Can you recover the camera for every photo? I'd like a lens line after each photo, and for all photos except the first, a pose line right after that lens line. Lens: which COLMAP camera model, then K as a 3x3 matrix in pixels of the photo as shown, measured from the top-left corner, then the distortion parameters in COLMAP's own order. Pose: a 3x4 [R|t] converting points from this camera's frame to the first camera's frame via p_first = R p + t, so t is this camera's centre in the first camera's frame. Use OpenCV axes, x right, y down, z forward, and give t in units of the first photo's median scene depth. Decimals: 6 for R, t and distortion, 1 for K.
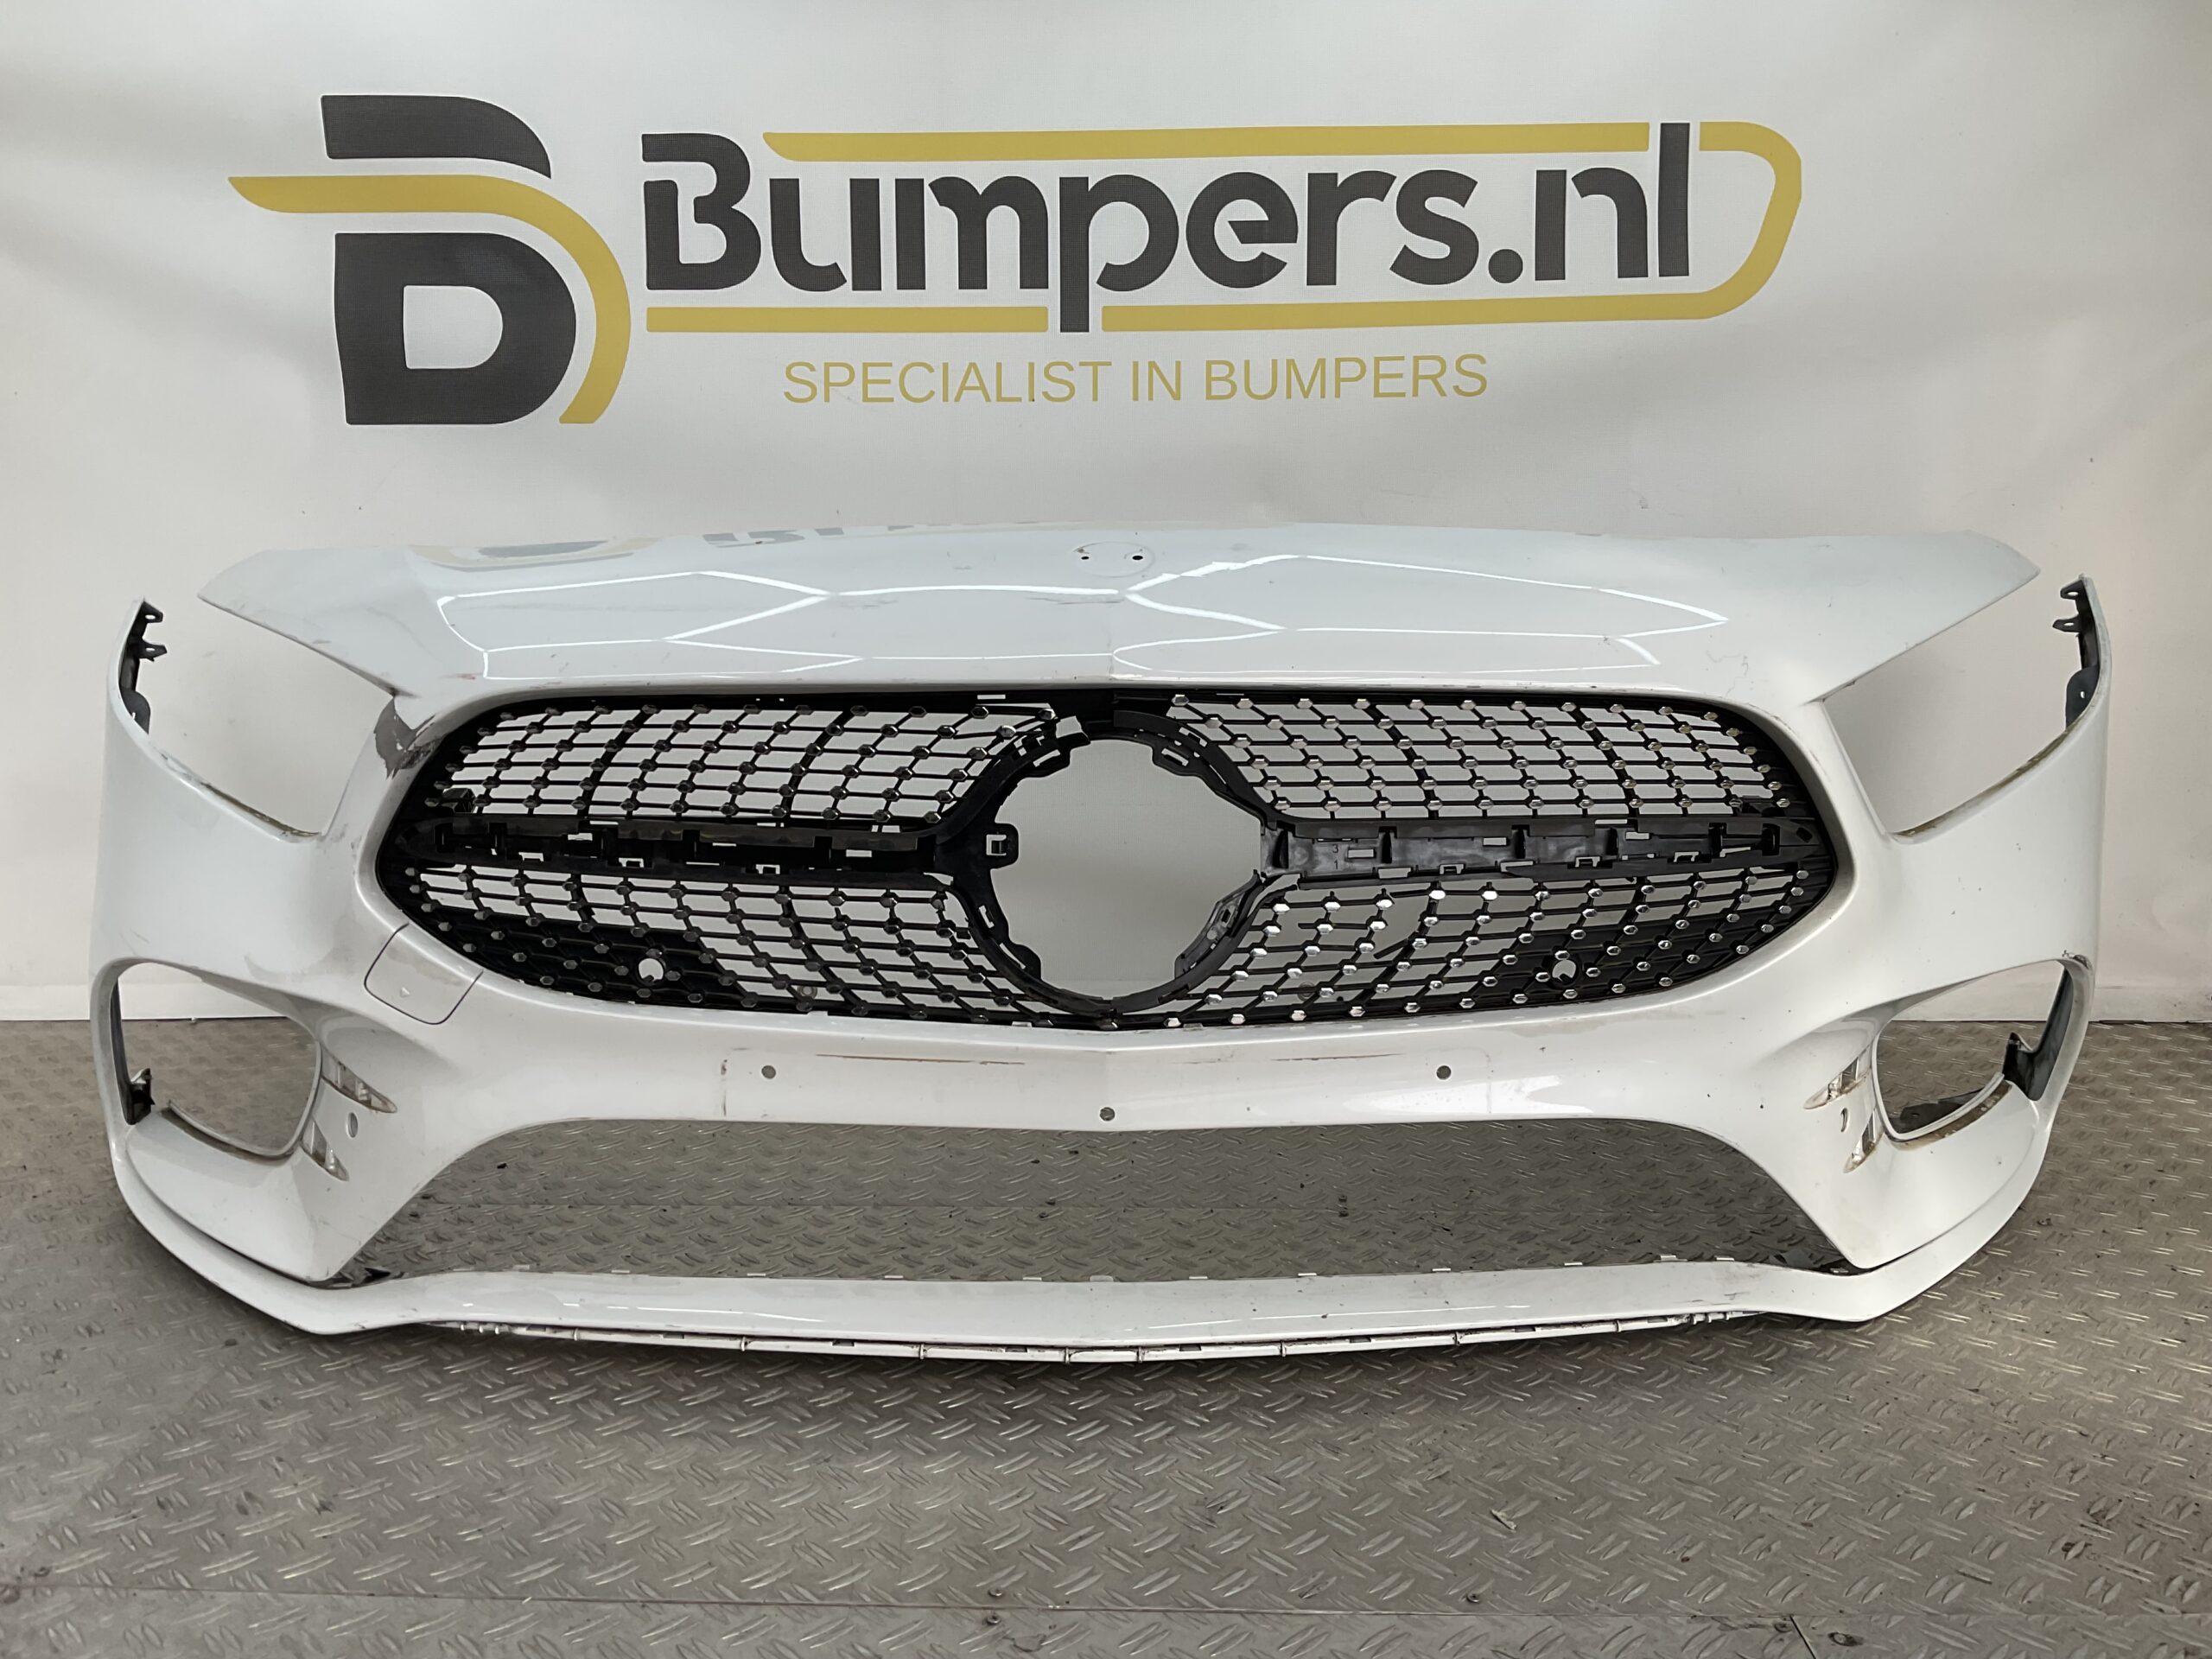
lens RADIAL K [[1813.8, 0, 1106.0], [0, 1813.8, 829.5], [0, 0, 1]] dist [0.132618, -0.286791]
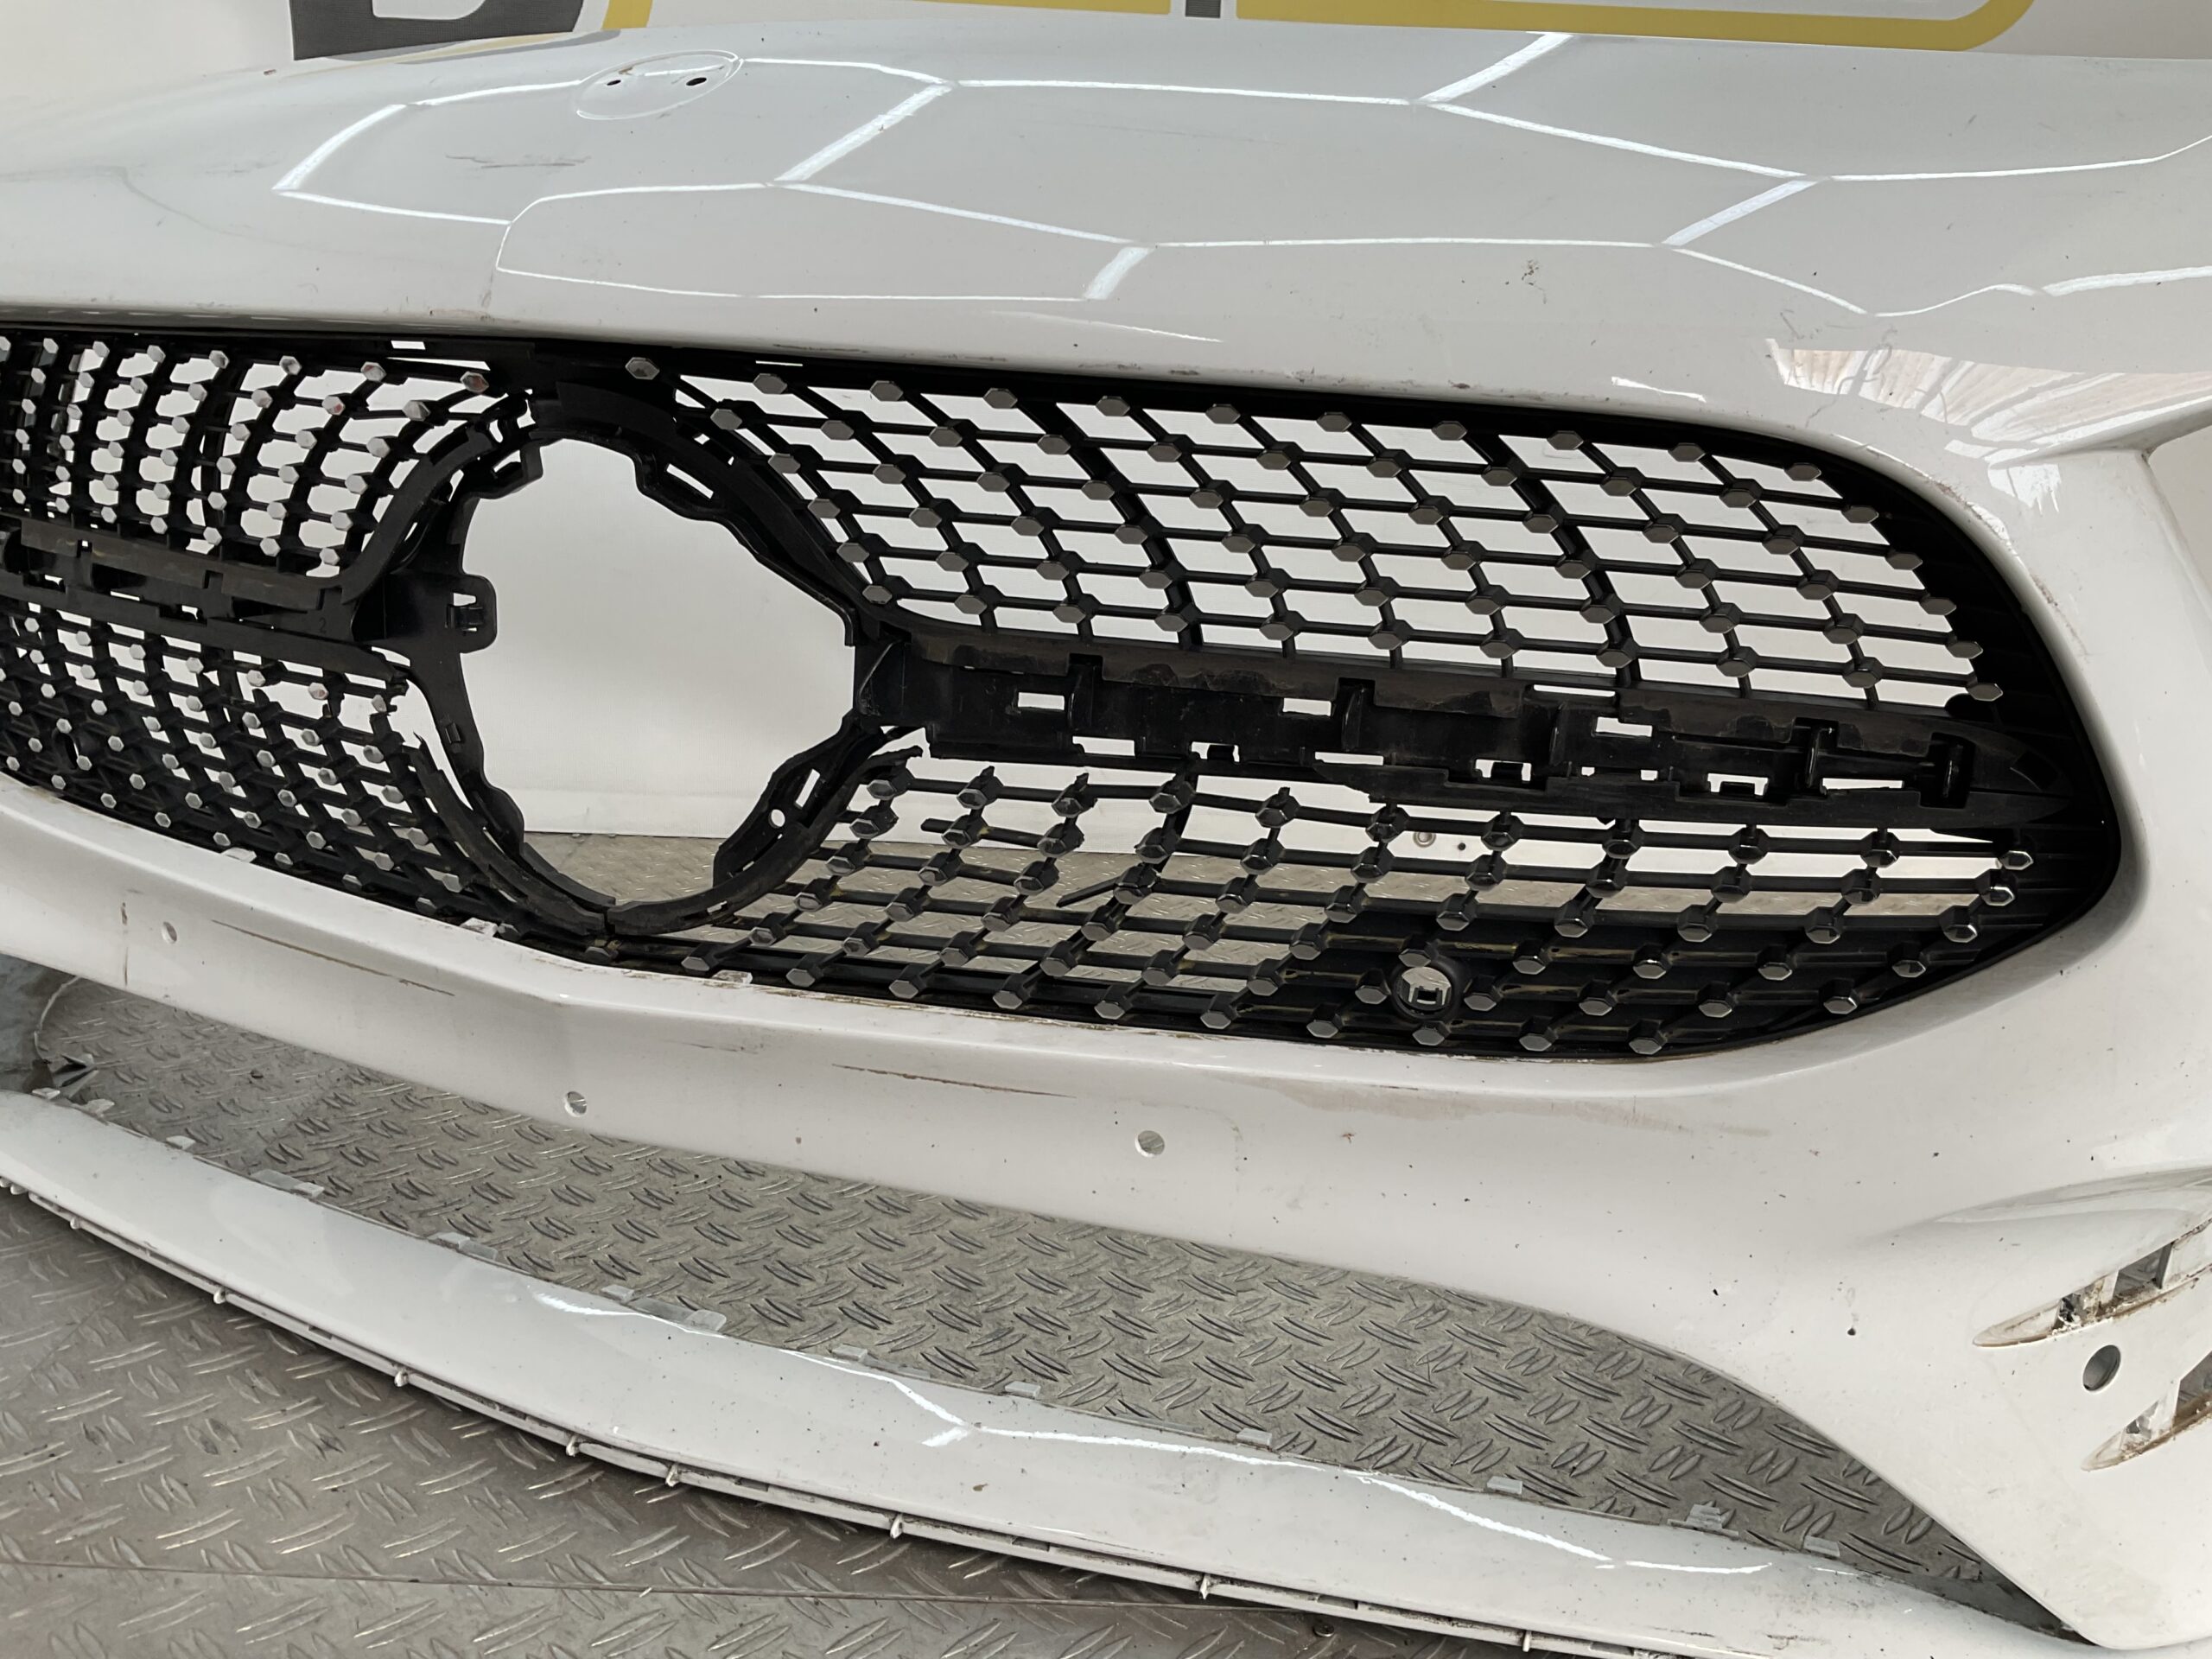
lens RADIAL K [[1813.8, 0, 1106.0], [0, 1813.8, 829.5], [0, 0, 1]] dist [0.132618, -0.286791]
pose [[0.917299, 0.139069, -0.373125, 0.349306], [-0.089820, 0.985145, 0.146363, -0.027218], [0.387937, -0.100745, 0.916164, 0.531097]]
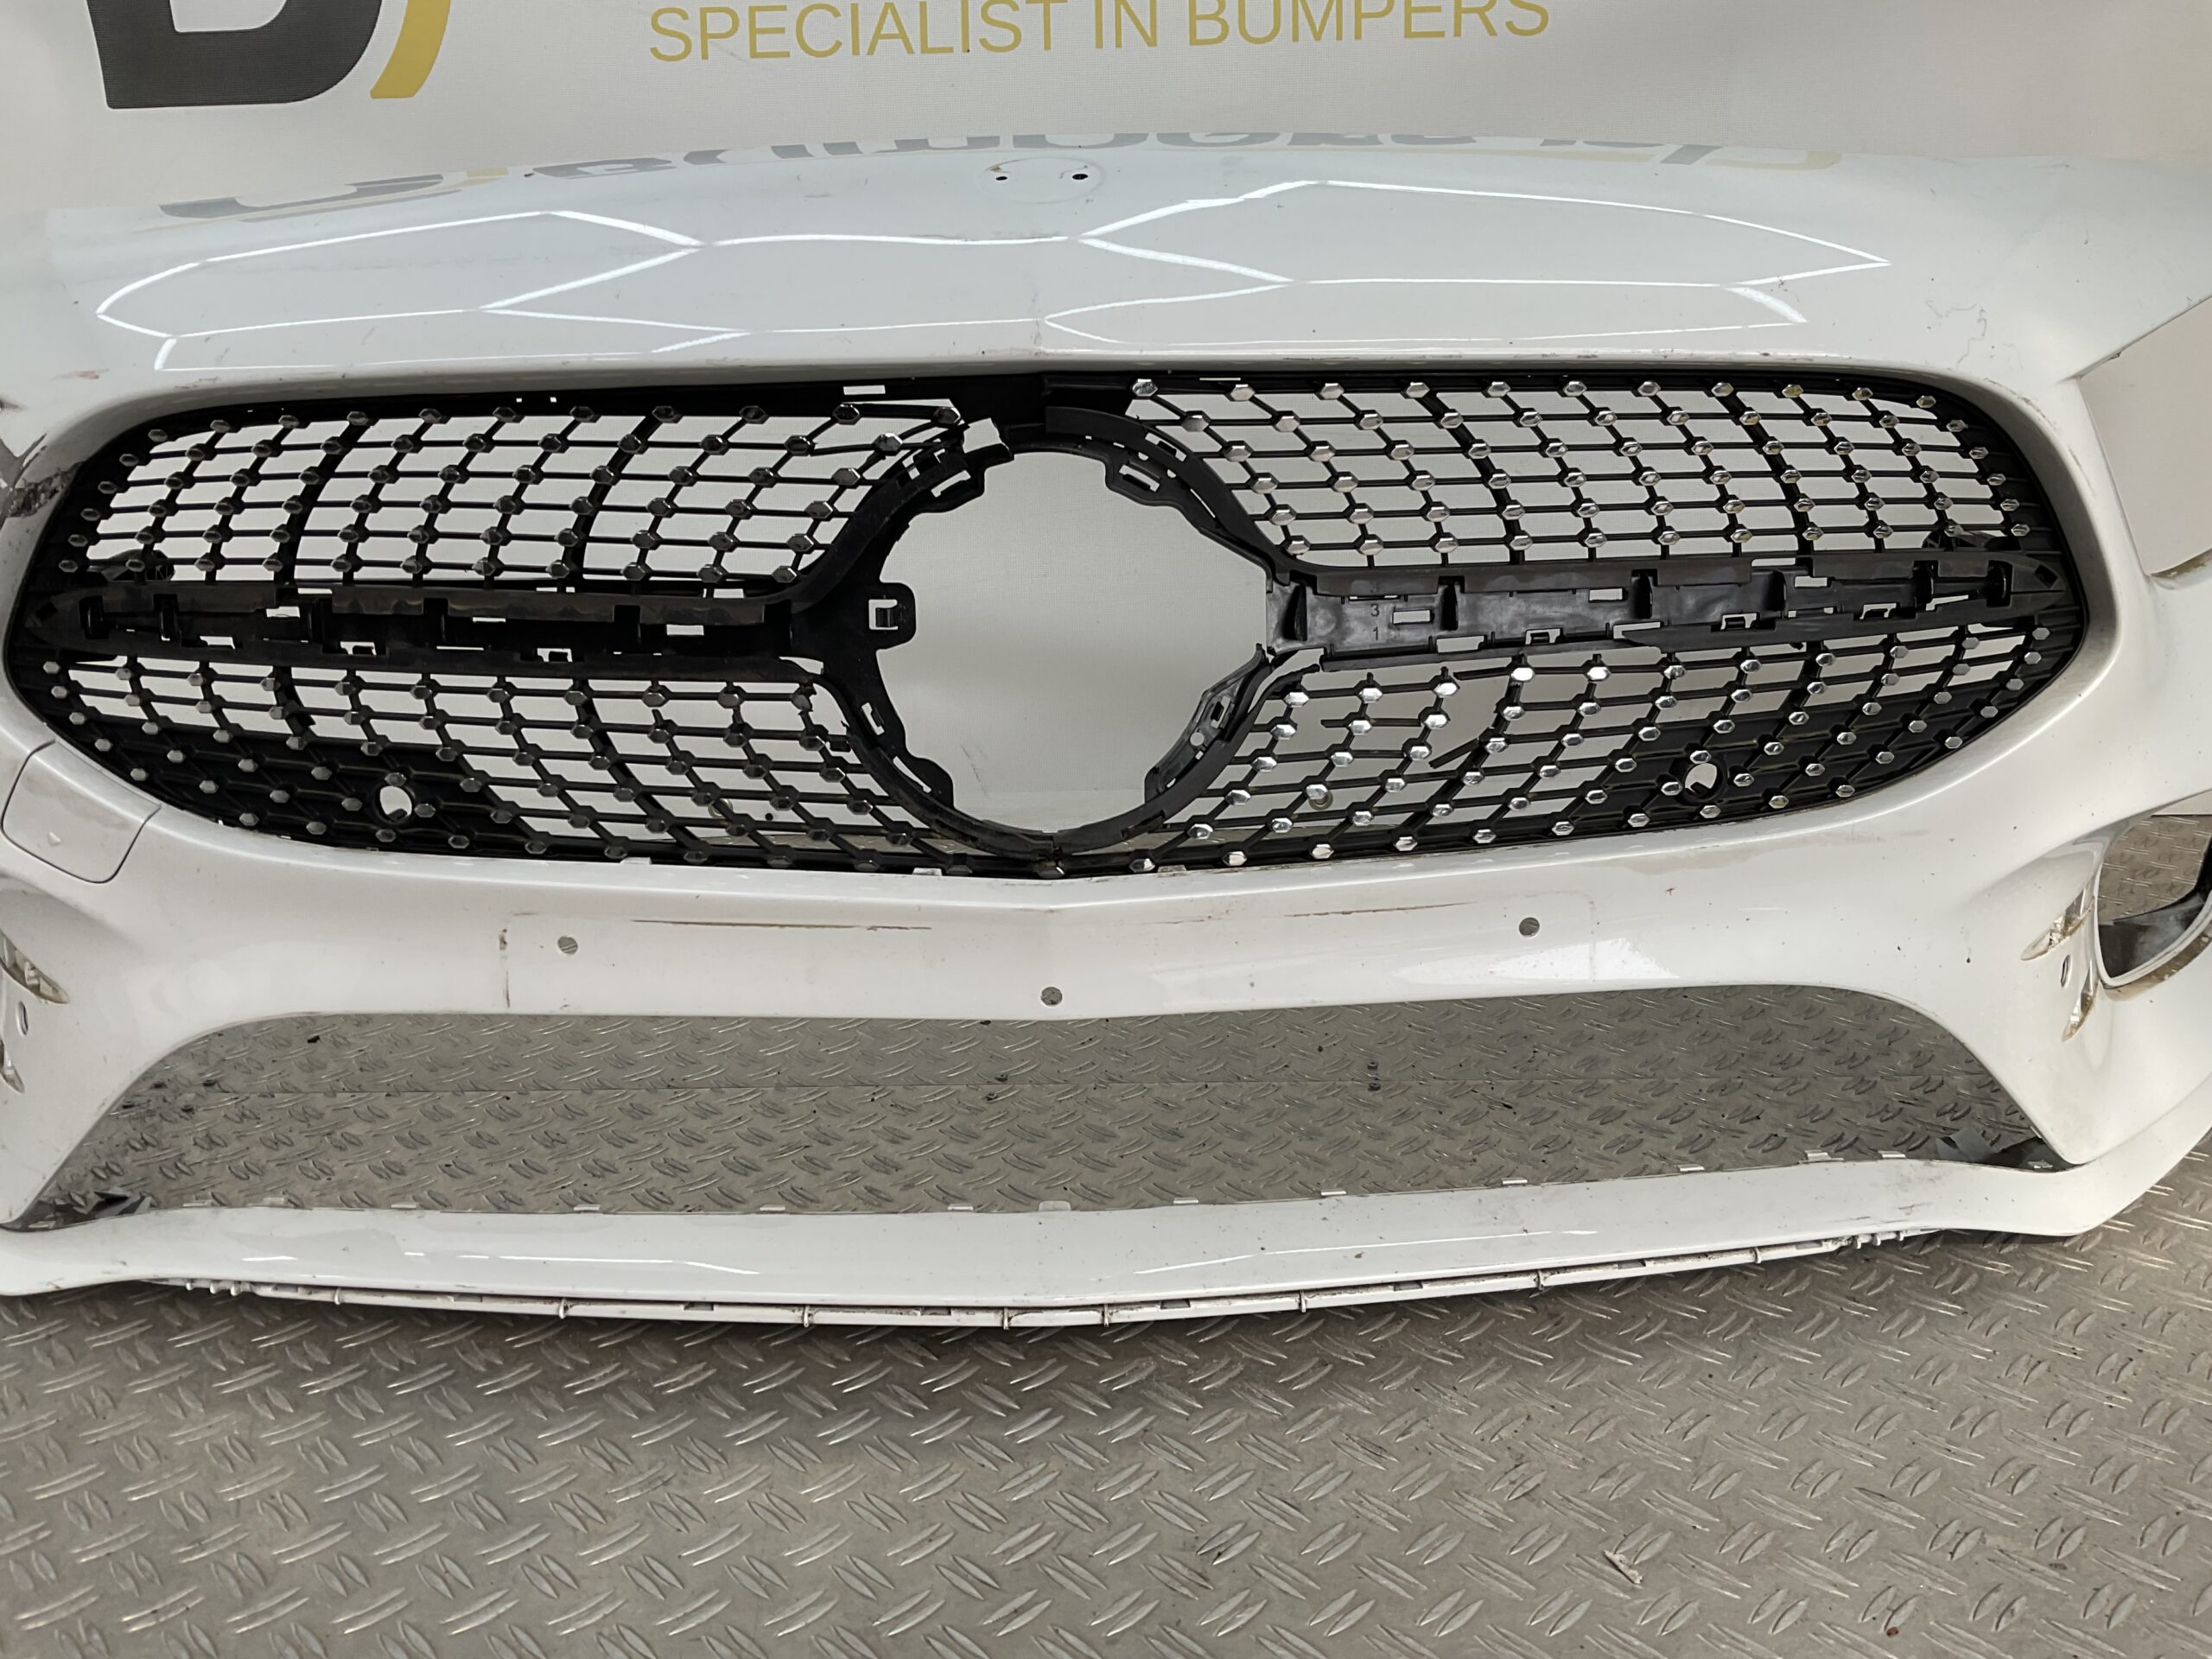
lens RADIAL K [[1813.8, 0, 1106.0], [0, 1813.8, 829.5], [0, 0, 1]] dist [0.132618, -0.286791]
pose [[0.999821, -0.018841, -0.001698, 0.023576], [0.018912, 0.993414, 0.113012, 0.012986], [-0.000443, -0.113024, 0.993592, 0.301407]]
